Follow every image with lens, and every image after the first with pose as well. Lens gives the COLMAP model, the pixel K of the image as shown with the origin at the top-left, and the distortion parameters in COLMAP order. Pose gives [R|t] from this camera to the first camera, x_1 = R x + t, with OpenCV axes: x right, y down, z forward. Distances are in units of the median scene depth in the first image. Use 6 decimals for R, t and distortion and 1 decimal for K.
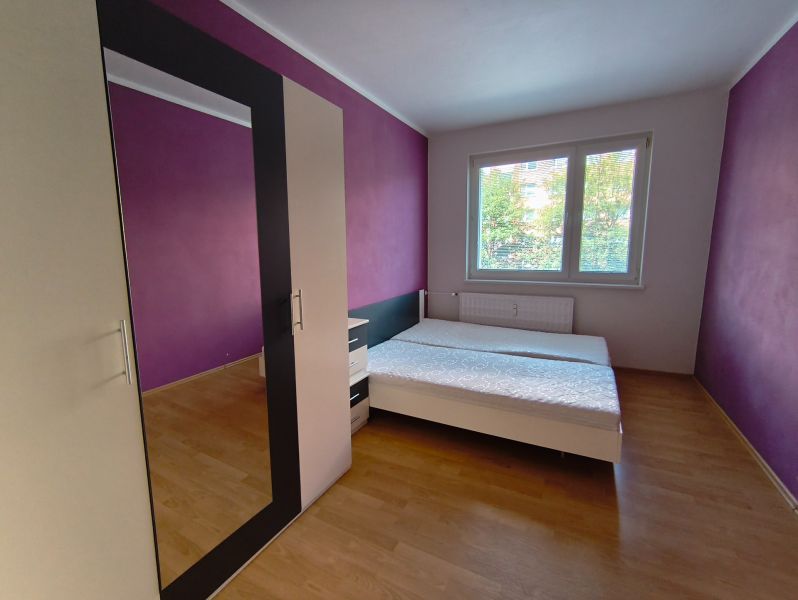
lens RADIAL K [[352.9, 0, 399.4], [0, 352.9, 296.3], [0, 0, 1]] dist [0.001949, 0.000012]
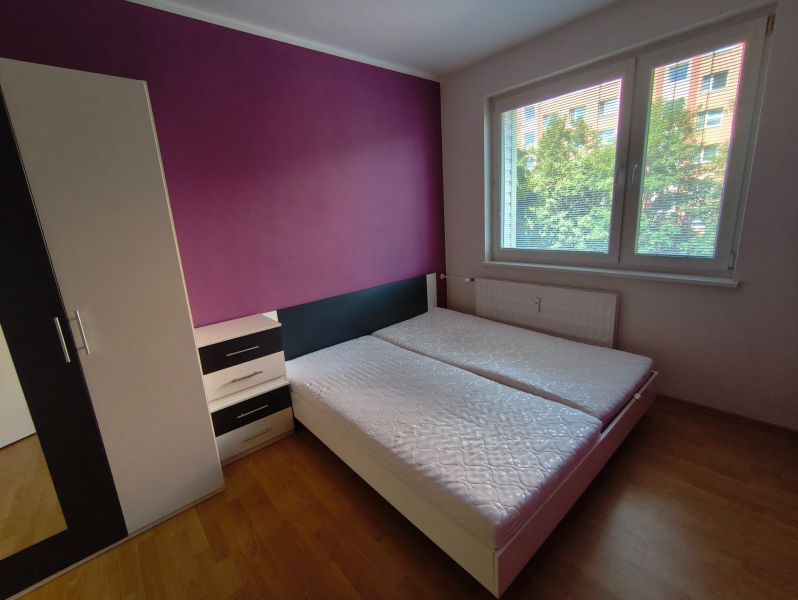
lens RADIAL K [[352.9, 0, 399.4], [0, 352.9, 296.3], [0, 0, 1]] dist [0.001949, 0.000012]
pose [[0.932241, 0.039478, -0.359677, 0.335142], [0.000127, 0.993994, 0.109430, -0.064649], [0.361837, -0.102061, 0.926638, 0.206442]]
